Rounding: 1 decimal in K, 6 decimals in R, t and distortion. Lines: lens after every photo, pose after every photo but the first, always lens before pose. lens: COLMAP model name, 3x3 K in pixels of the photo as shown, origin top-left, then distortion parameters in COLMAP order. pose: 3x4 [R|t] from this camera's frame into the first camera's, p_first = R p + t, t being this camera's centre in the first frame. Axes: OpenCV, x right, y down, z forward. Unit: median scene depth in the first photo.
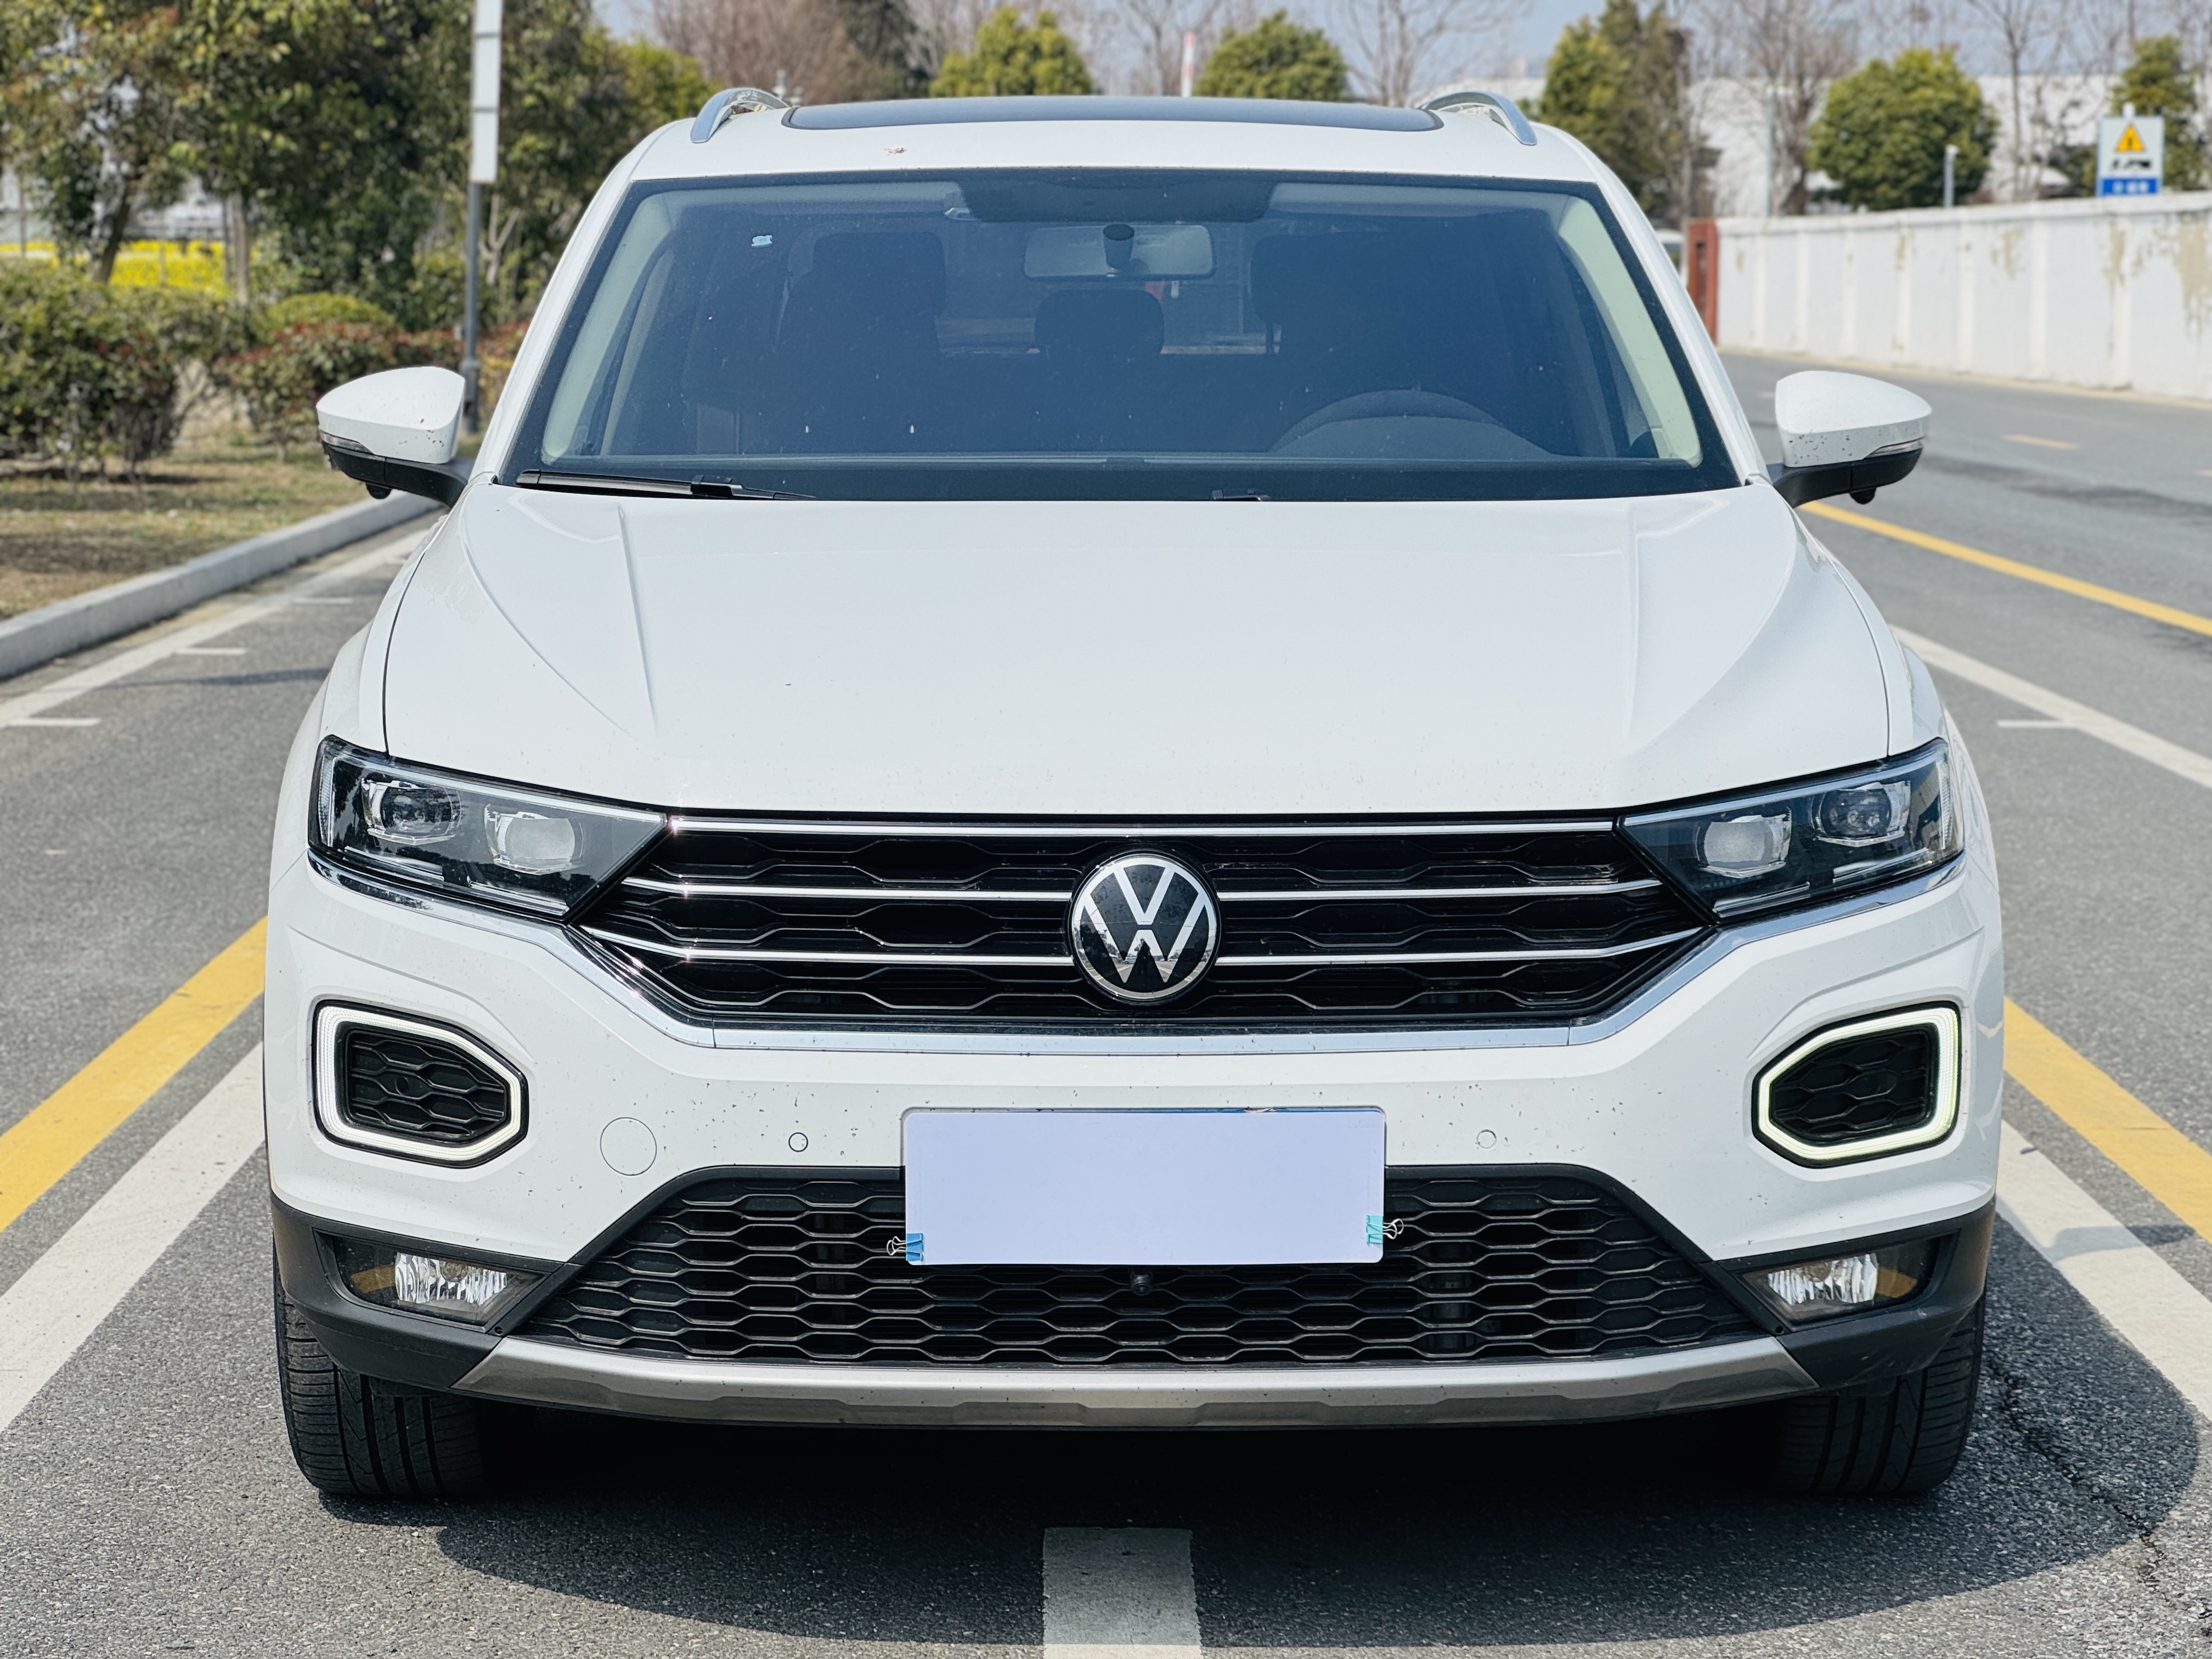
lens RADIAL K [[4934.9, 0, 1106.0], [0, 4934.9, 829.5], [0, 0, 1]] dist [0.113704, 0.491672]
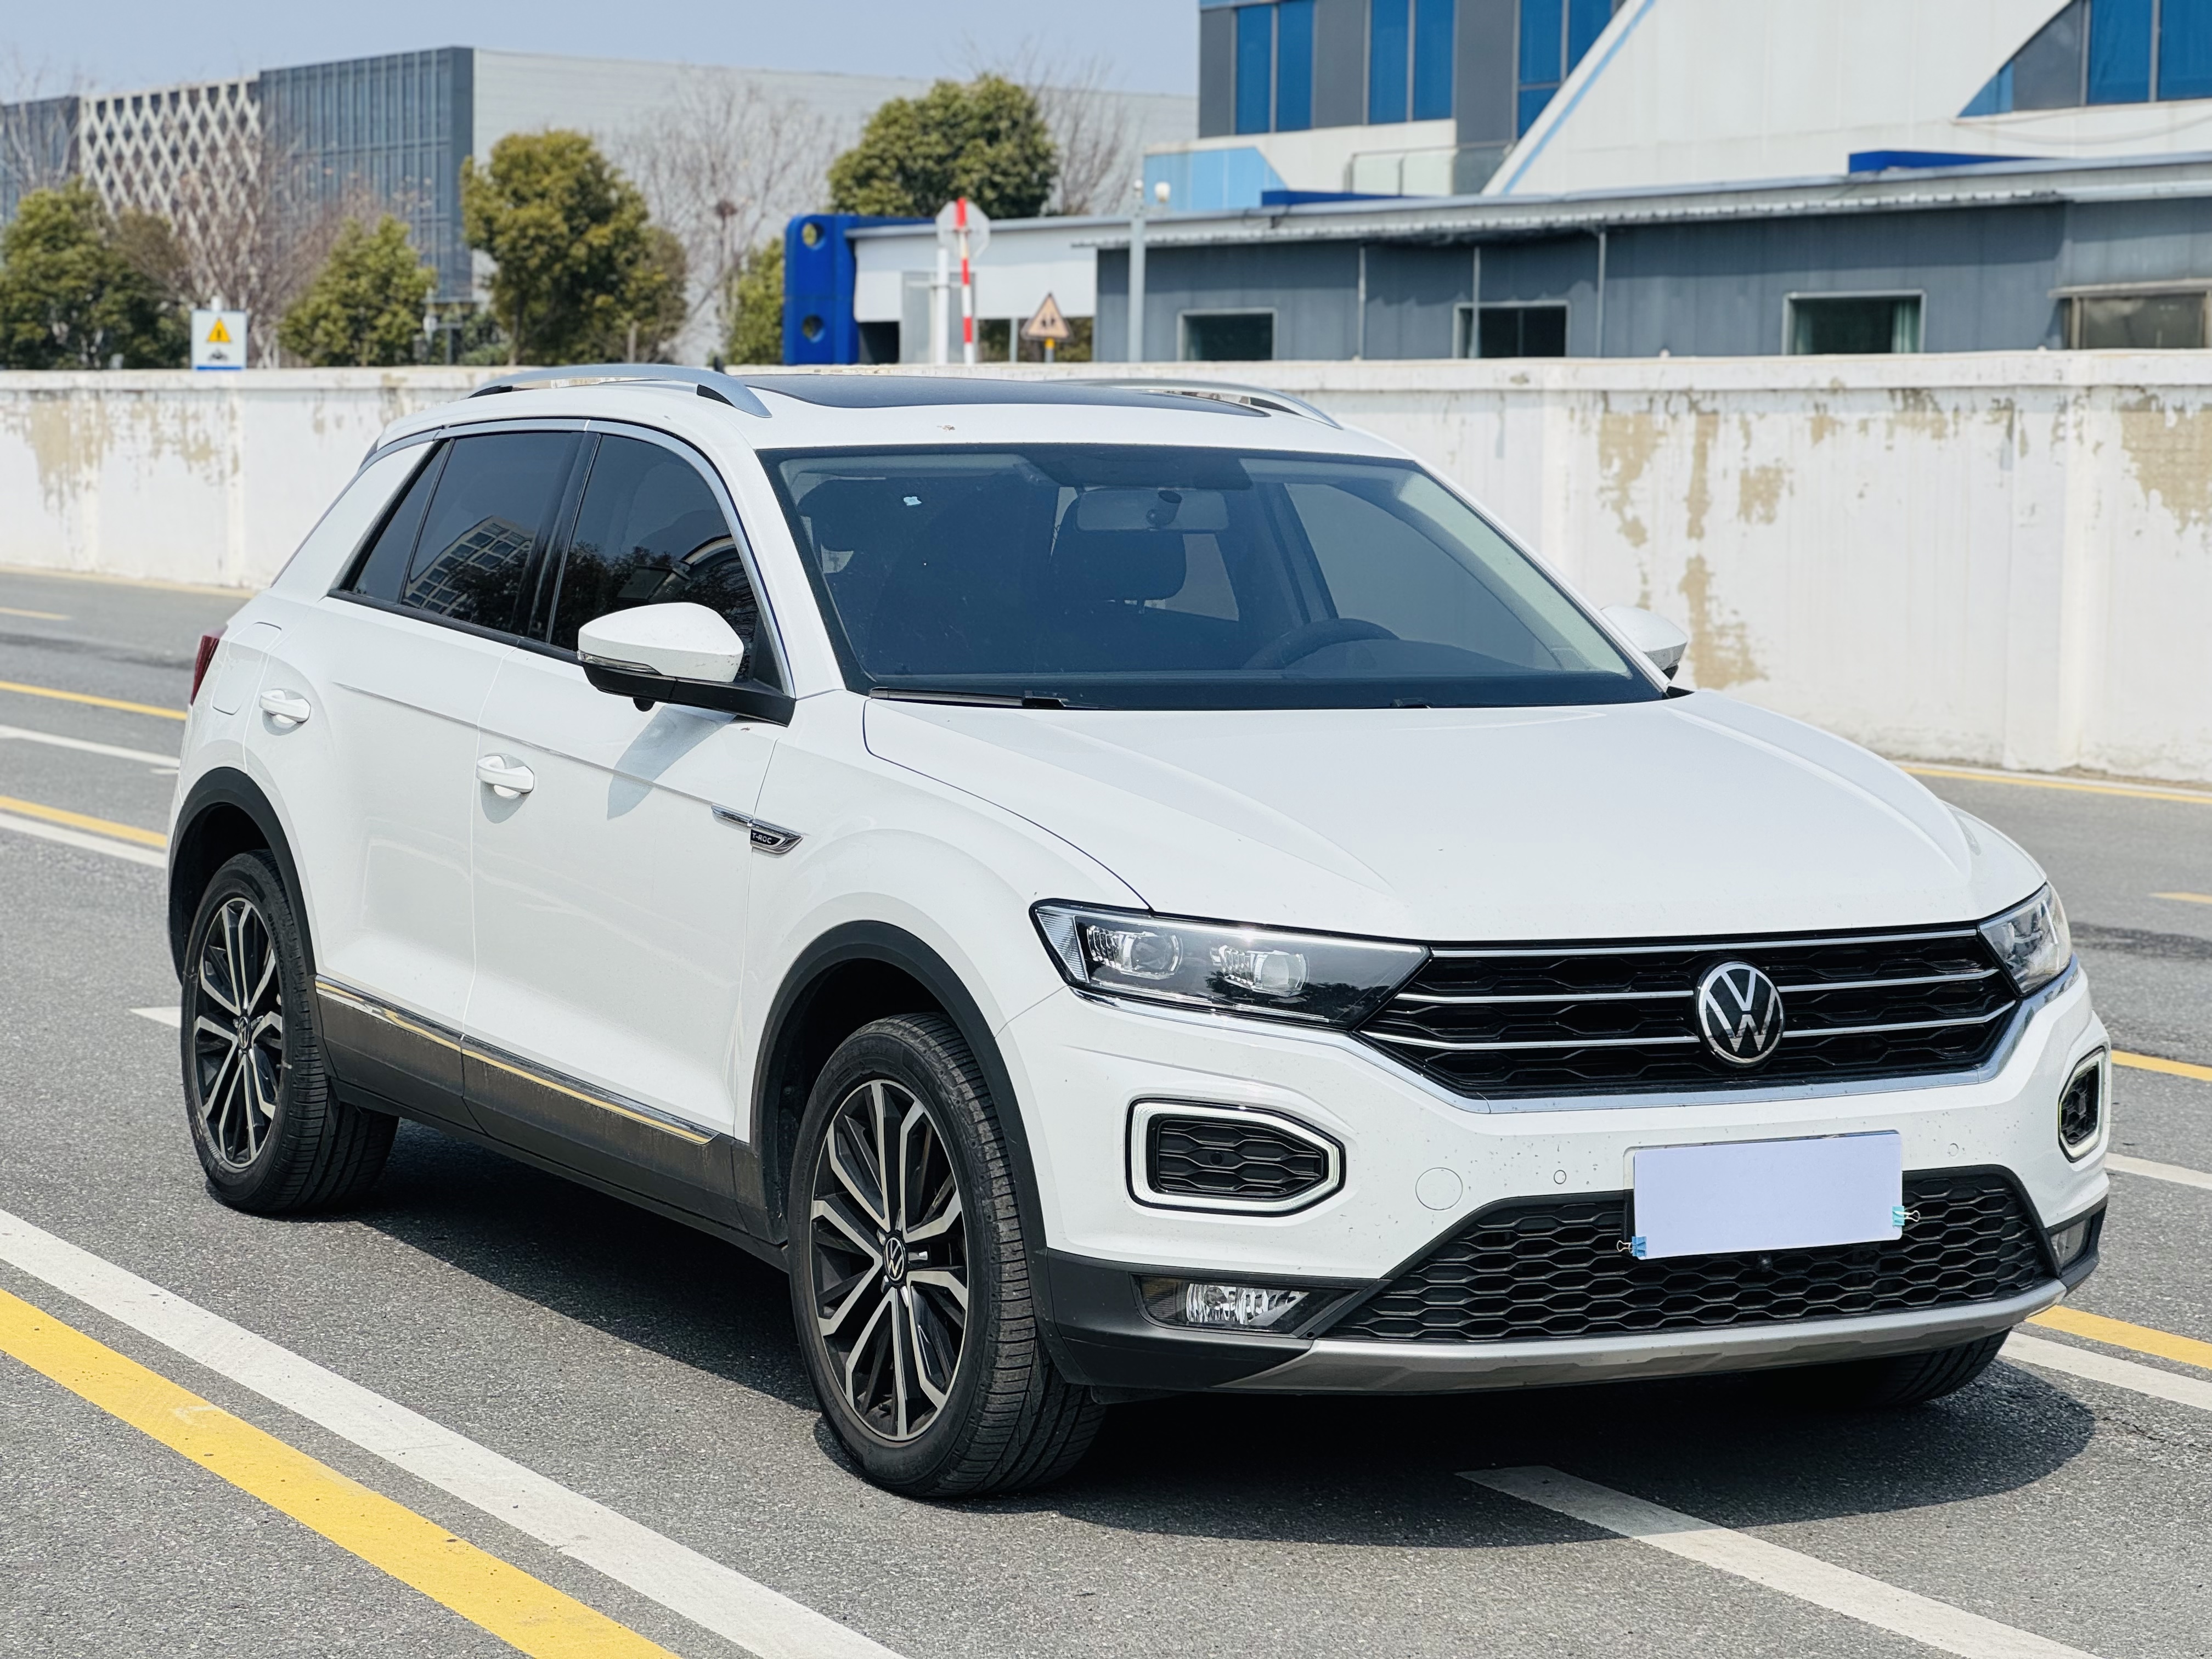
lens RADIAL K [[4979.4, 0, 1075.8], [0, 4979.4, 824.4], [0, 0, 1]] dist [-0.381421, 8.912931]
pose [[0.883495, -0.023479, 0.467852, -0.810463], [0.039051, 0.998958, -0.023612, -0.007799], [-0.466810, 0.039132, 0.883491, -0.165118]]
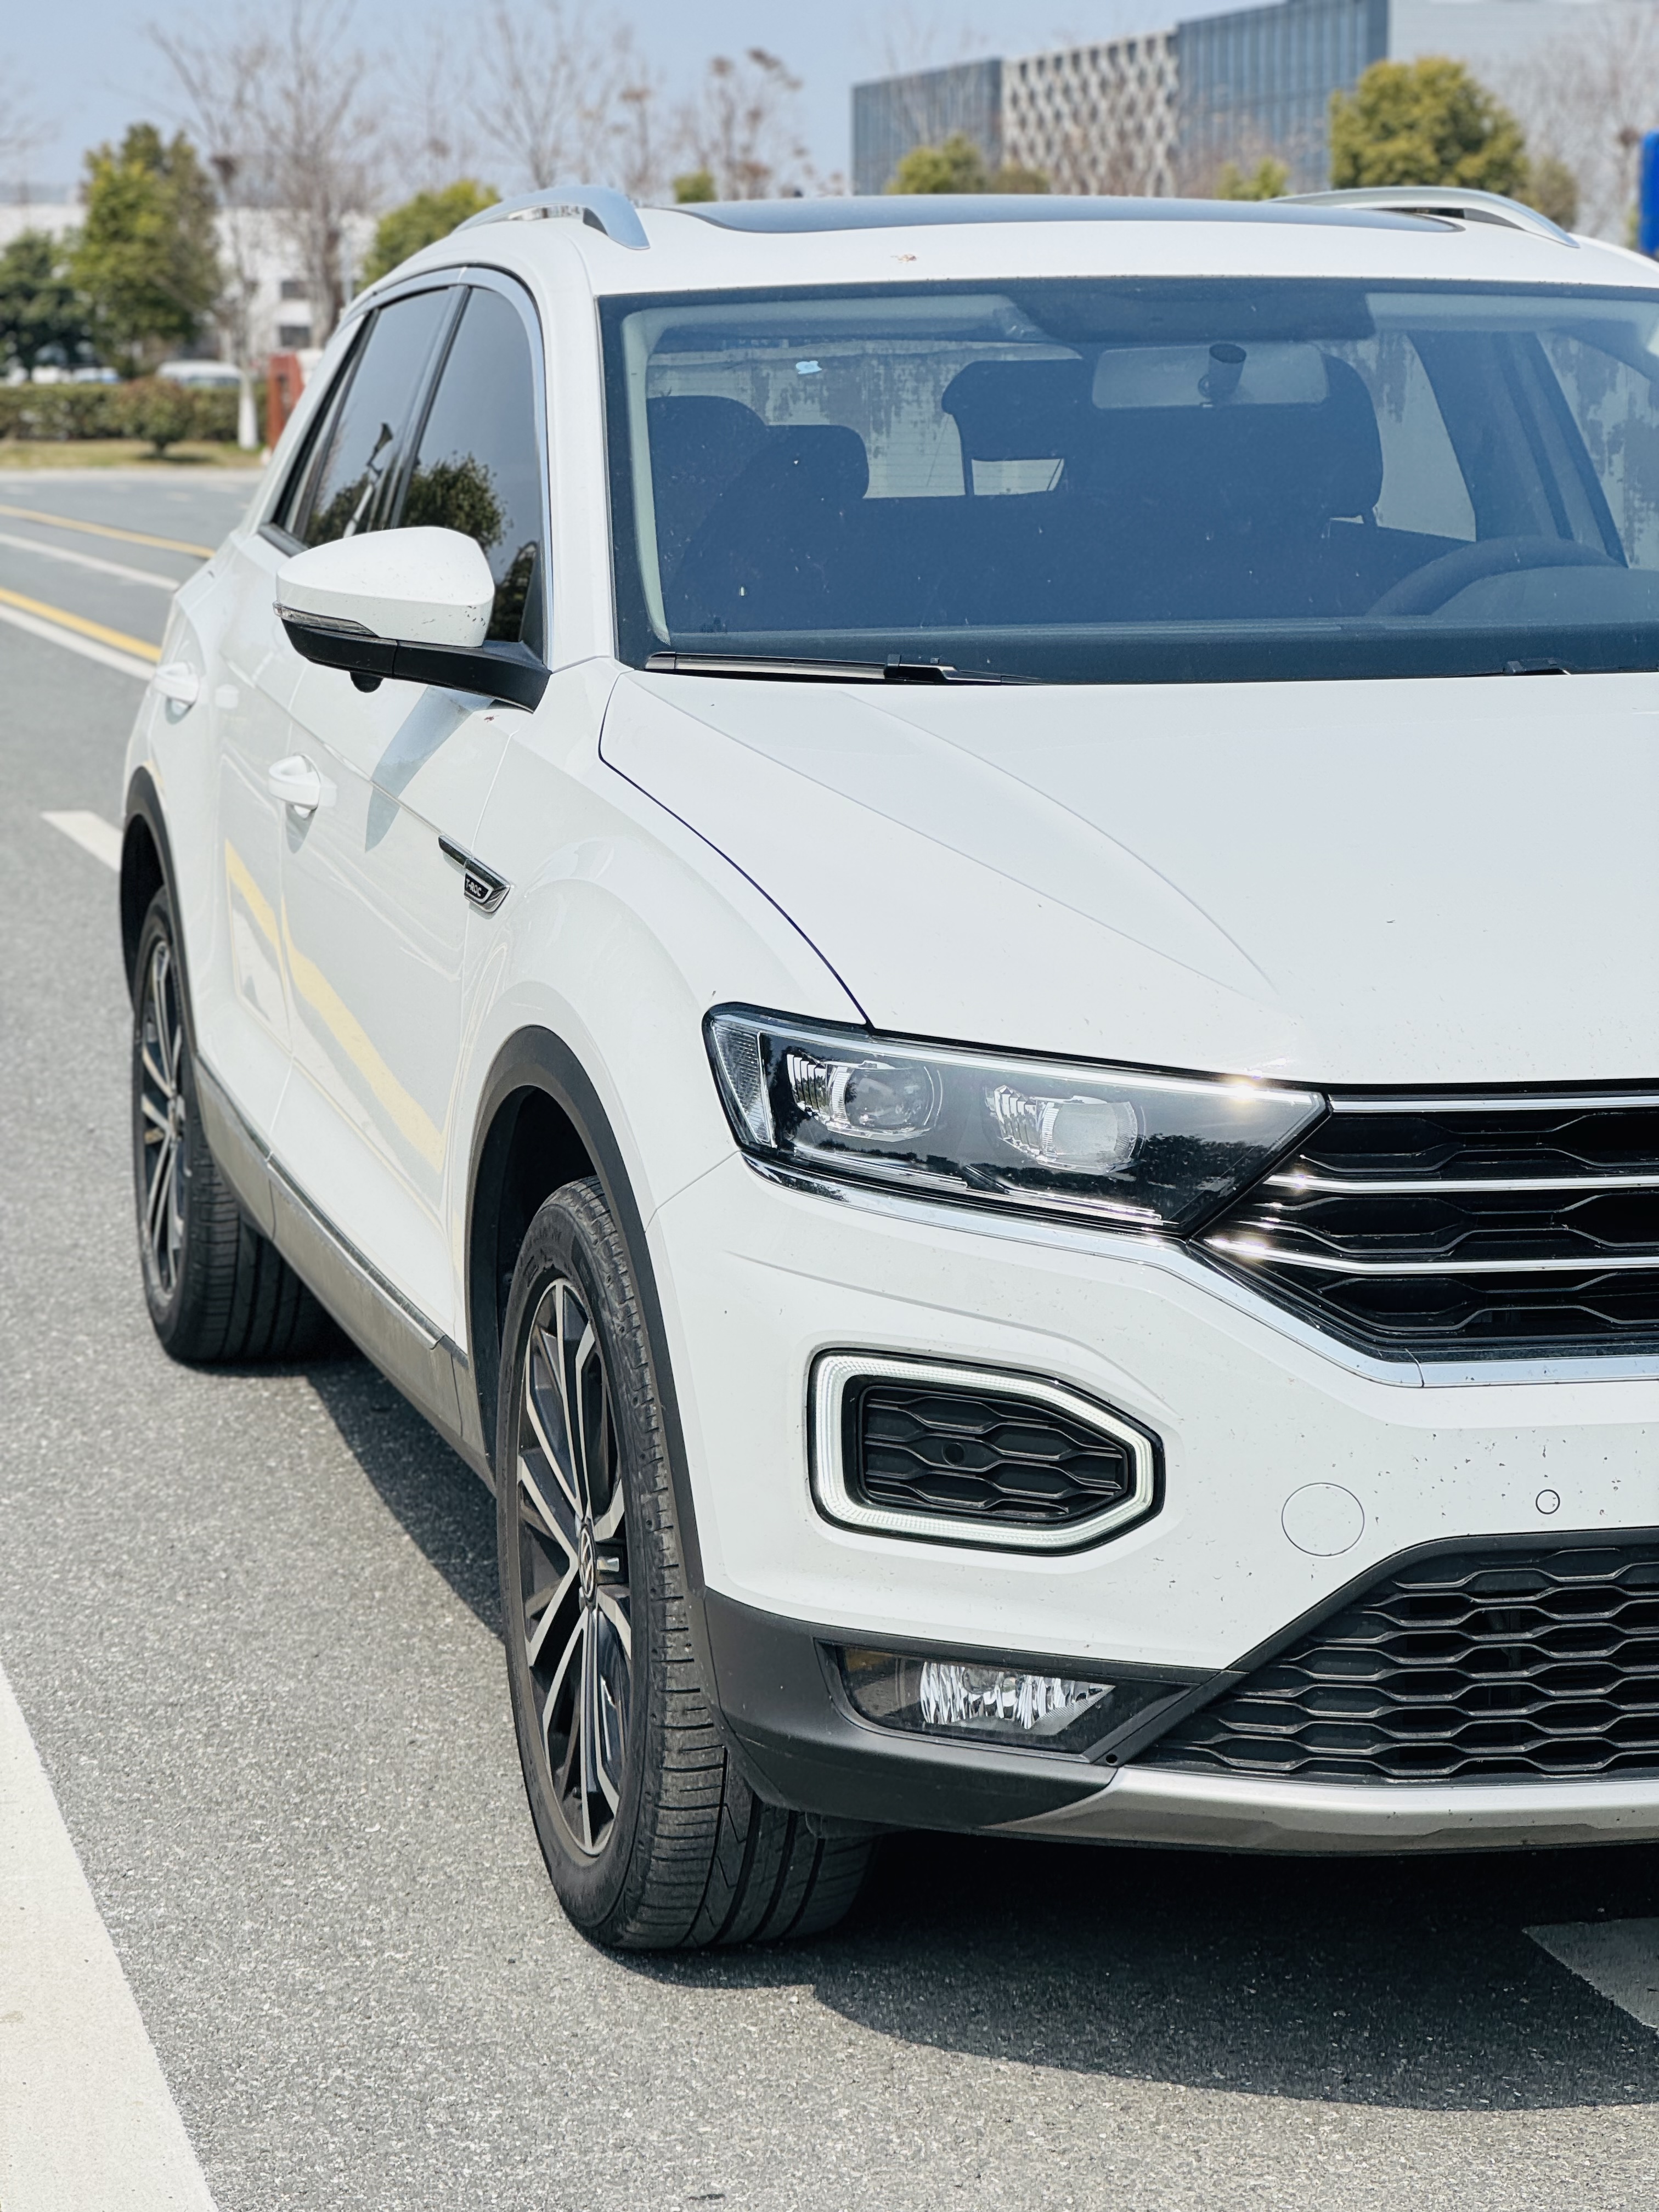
lens RADIAL K [[4934.9, 0, 829.5], [0, 4934.9, 1106.0], [0, 0, 1]] dist [0.113704, 0.491672]
pose [[0.968562, -0.044713, 0.244720, -0.355561], [0.037882, 0.998752, 0.032552, -0.029462], [-0.245870, -0.022258, 0.969047, 0.255917]]
